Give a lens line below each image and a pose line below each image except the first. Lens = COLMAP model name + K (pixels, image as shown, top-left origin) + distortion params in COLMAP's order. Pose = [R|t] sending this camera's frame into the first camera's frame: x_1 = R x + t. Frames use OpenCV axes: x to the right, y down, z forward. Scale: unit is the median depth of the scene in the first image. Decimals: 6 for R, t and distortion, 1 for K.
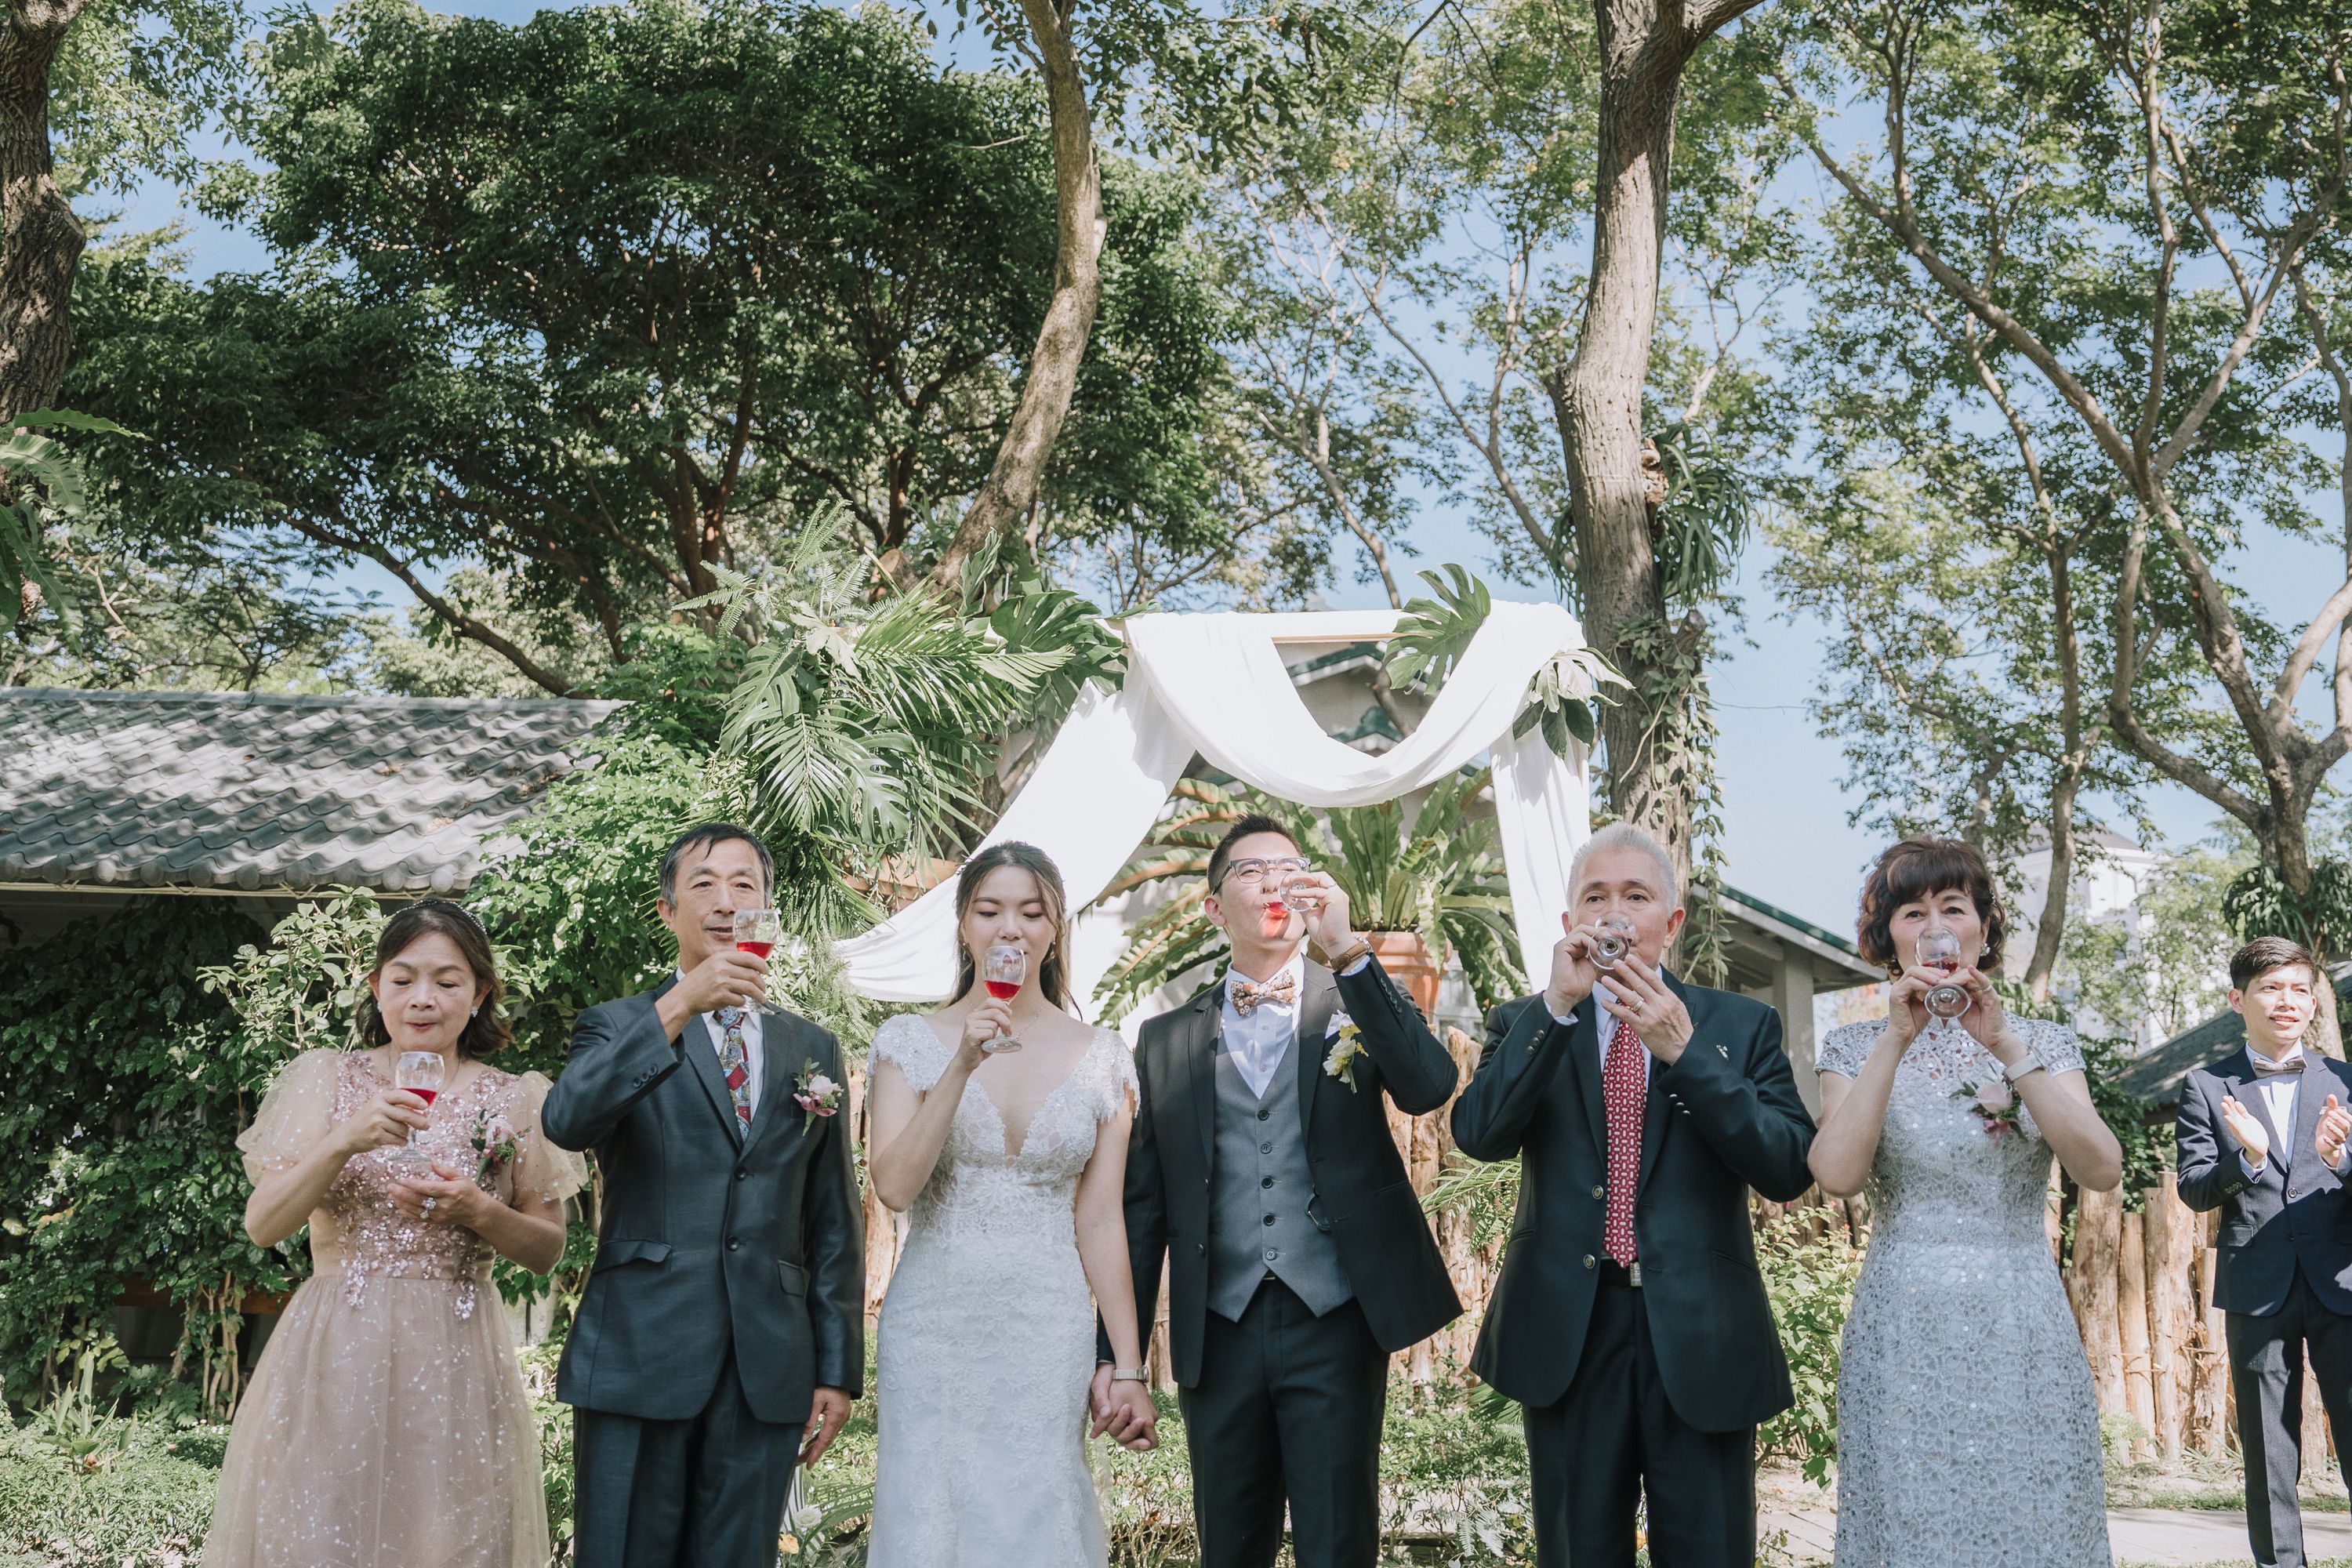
lens RADIAL K [[2068.3, 0, 1176.0], [0, 2068.3, 784.0], [0, 0, 1]] dist [-0.078765, 0.077607]
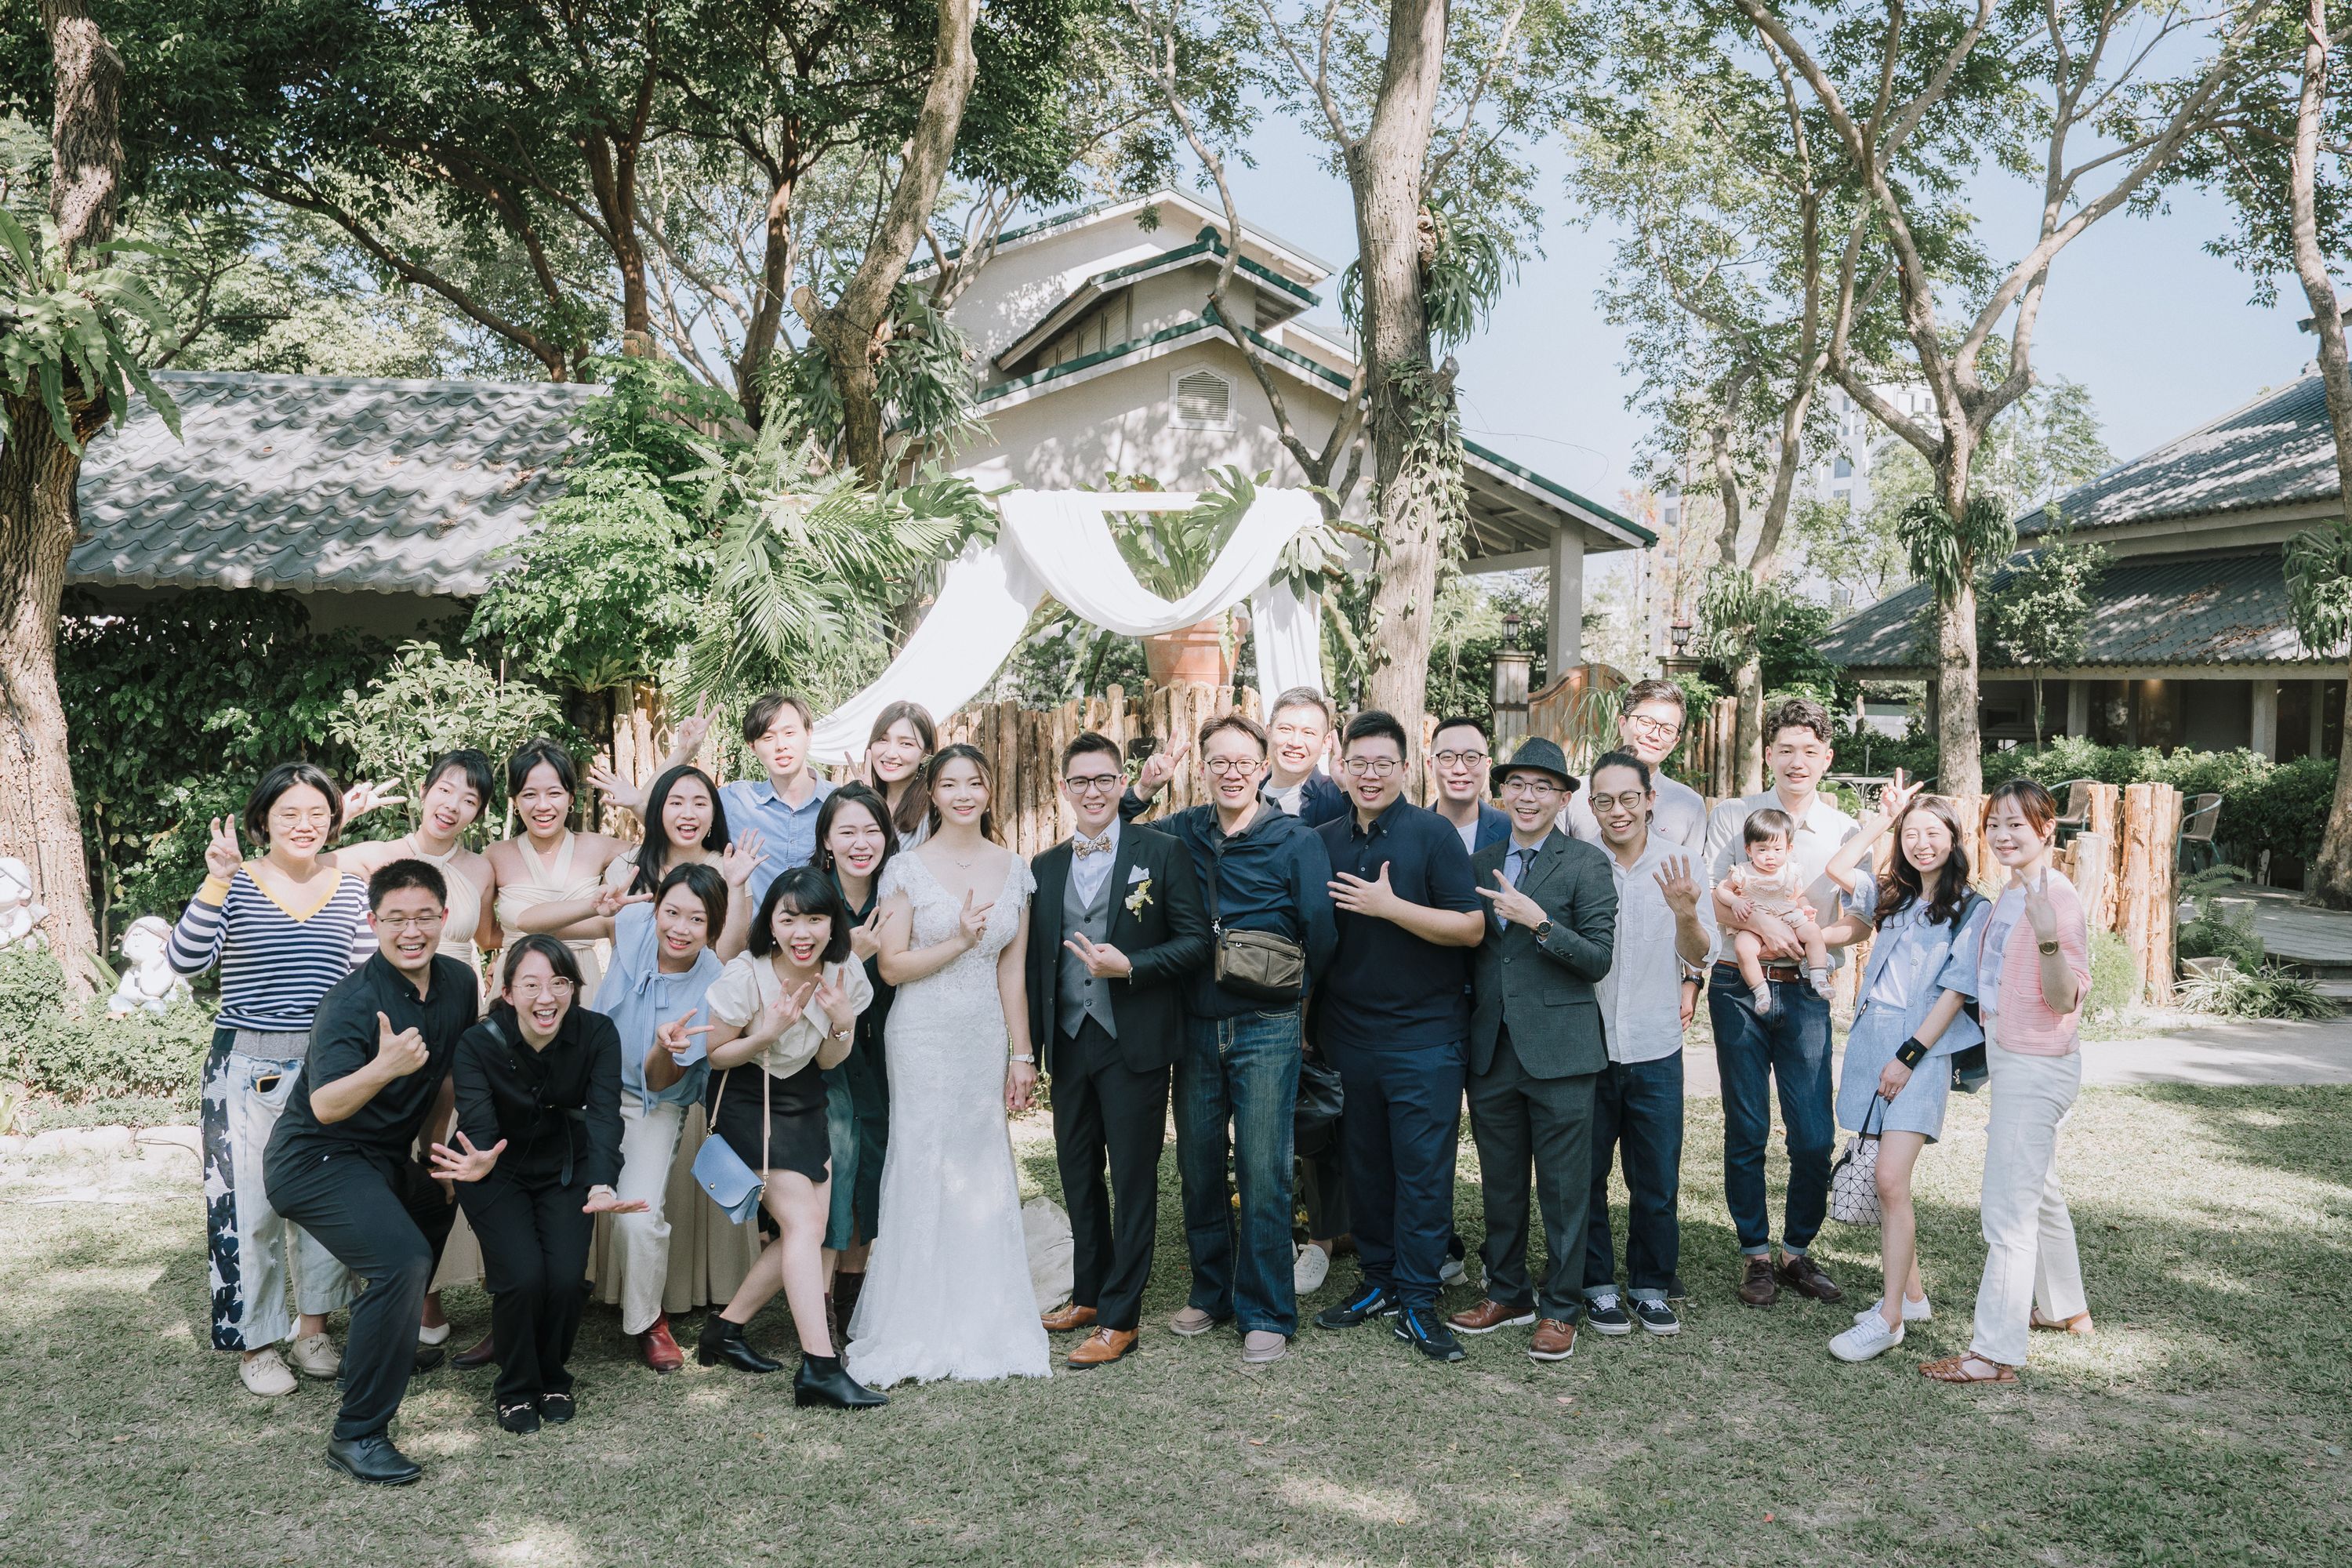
lens RADIAL K [[1853.2, 0, 1176.0], [0, 1853.2, 784.0], [0, 0, 1]] dist [-0.074636, 0.074781]
pose [[0.997159, 0.003106, 0.075256, 0.000907], [-0.021417, 0.969600, 0.243756, -0.101020], [-0.072211, -0.244676, 0.966912, -0.138318]]
